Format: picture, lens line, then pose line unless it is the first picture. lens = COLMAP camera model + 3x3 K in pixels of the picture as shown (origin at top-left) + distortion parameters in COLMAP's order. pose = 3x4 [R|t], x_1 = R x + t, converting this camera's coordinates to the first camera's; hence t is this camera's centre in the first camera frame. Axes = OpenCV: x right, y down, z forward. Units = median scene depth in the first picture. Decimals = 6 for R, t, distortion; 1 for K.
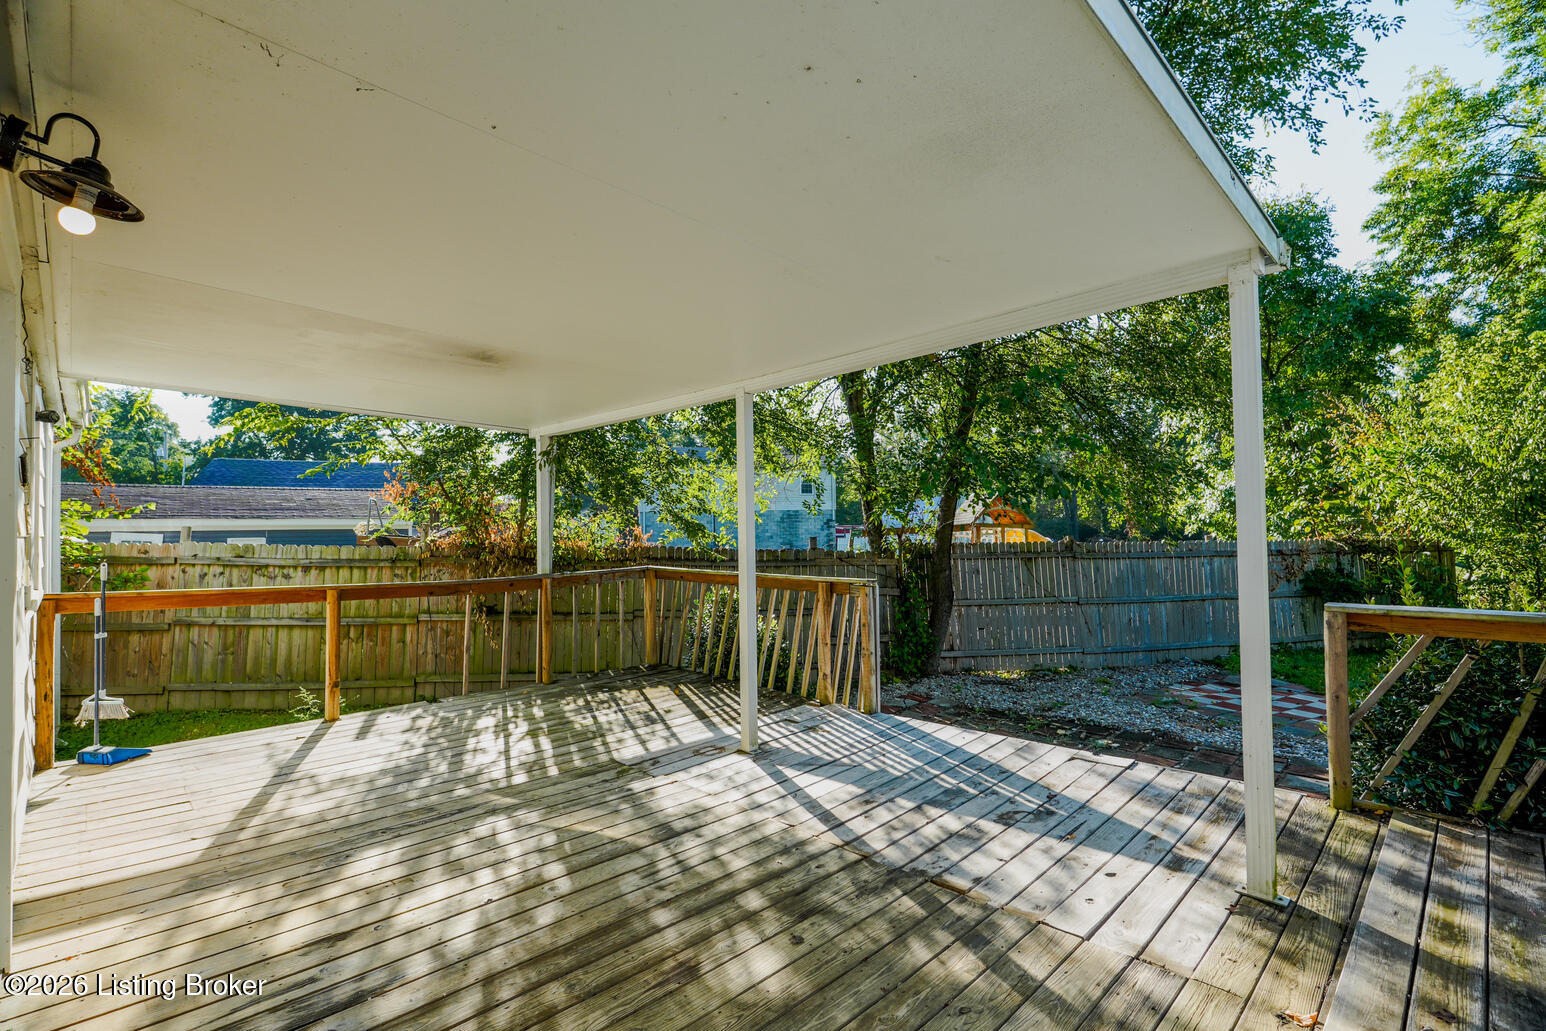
lens RADIAL K [[705.8, 0, 771.2], [0, 705.8, 511.4], [0, 0, 1]] dist [0.000146, -0.000488]
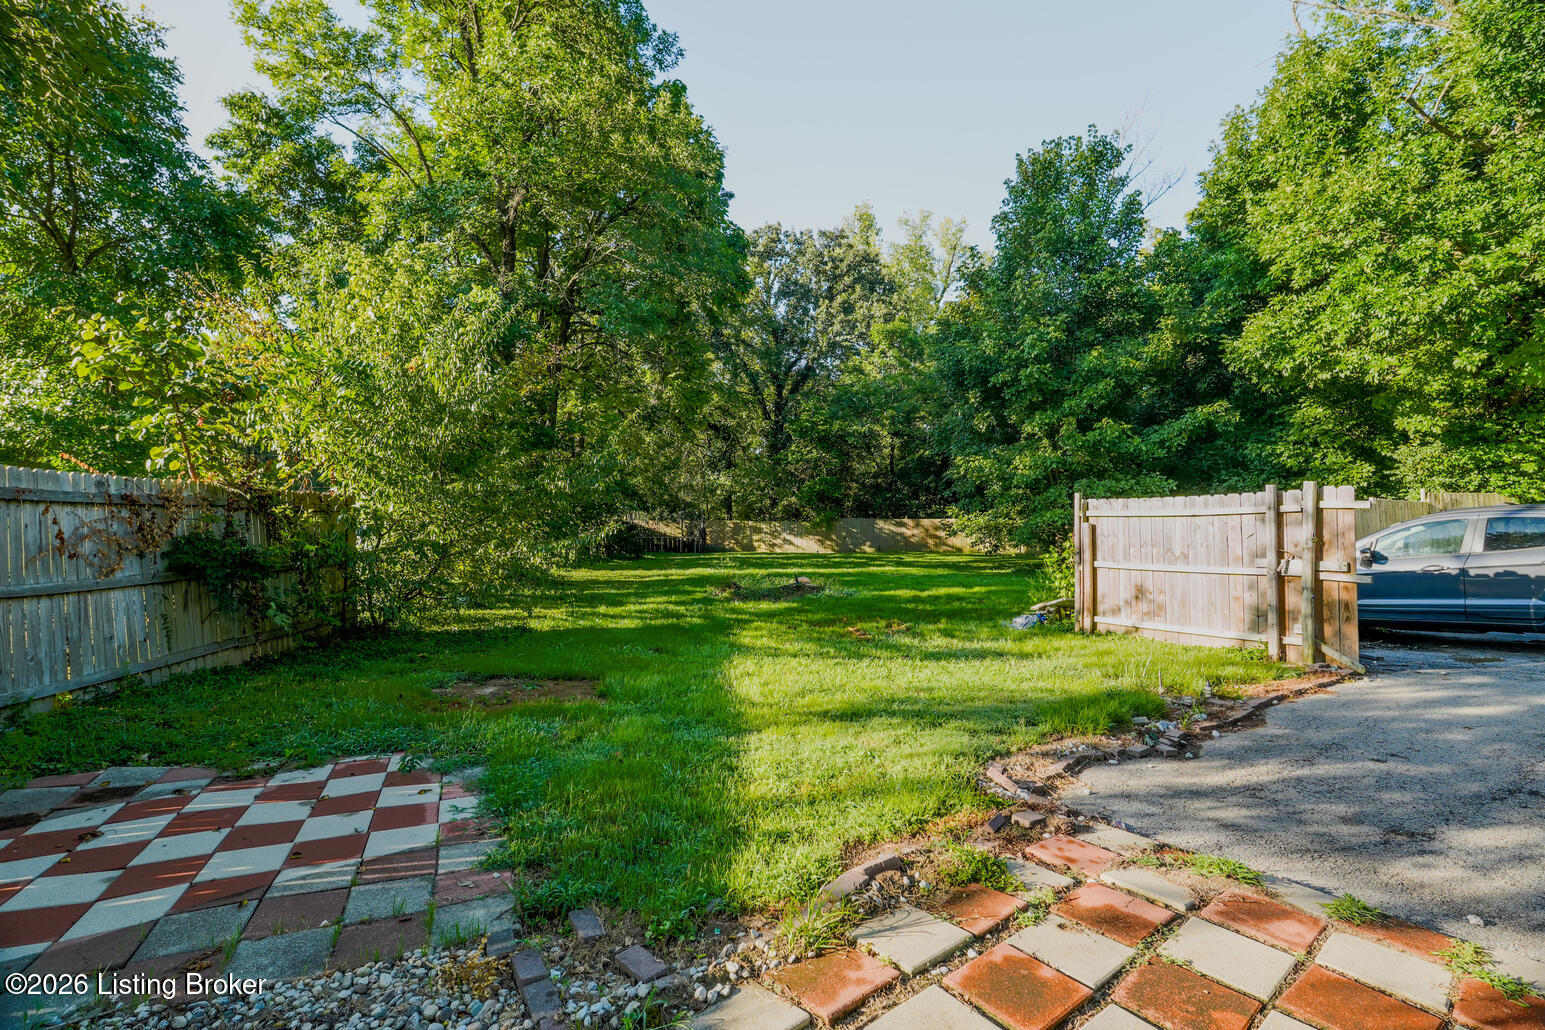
lens RADIAL K [[705.3, 0, 770.7], [0, 705.3, 510.9], [0, 0, 1]] dist [0.000146, -0.000488]
pose [[0.143828, 0.030615, 0.989129, 0.724050], [-0.028850, 0.999226, -0.026733, 0.171352], [-0.989182, -0.024692, 0.144600, 1.194214]]
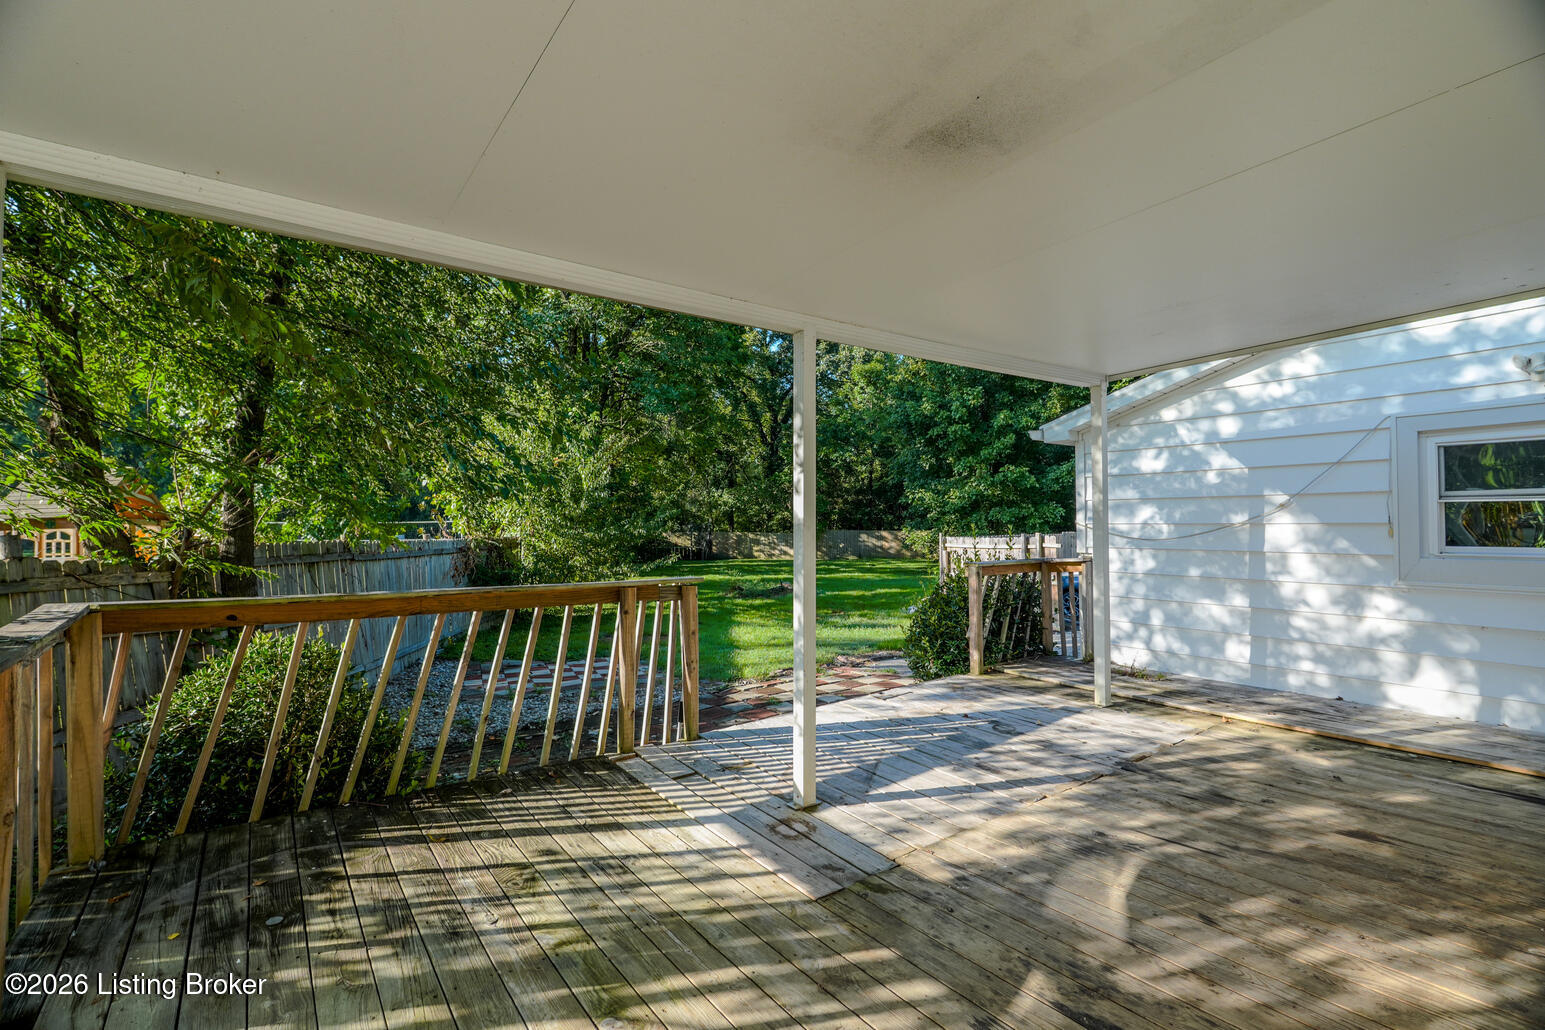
lens RADIAL K [[705.3, 0, 770.7], [0, 705.3, 510.9], [0, 0, 1]] dist [0.000146, -0.000488]
pose [[0.145018, 0.033238, 0.988871, -0.777105], [-0.024211, 0.999256, -0.030036, 0.047503], [-0.989133, -0.019586, 0.145714, 0.913342]]
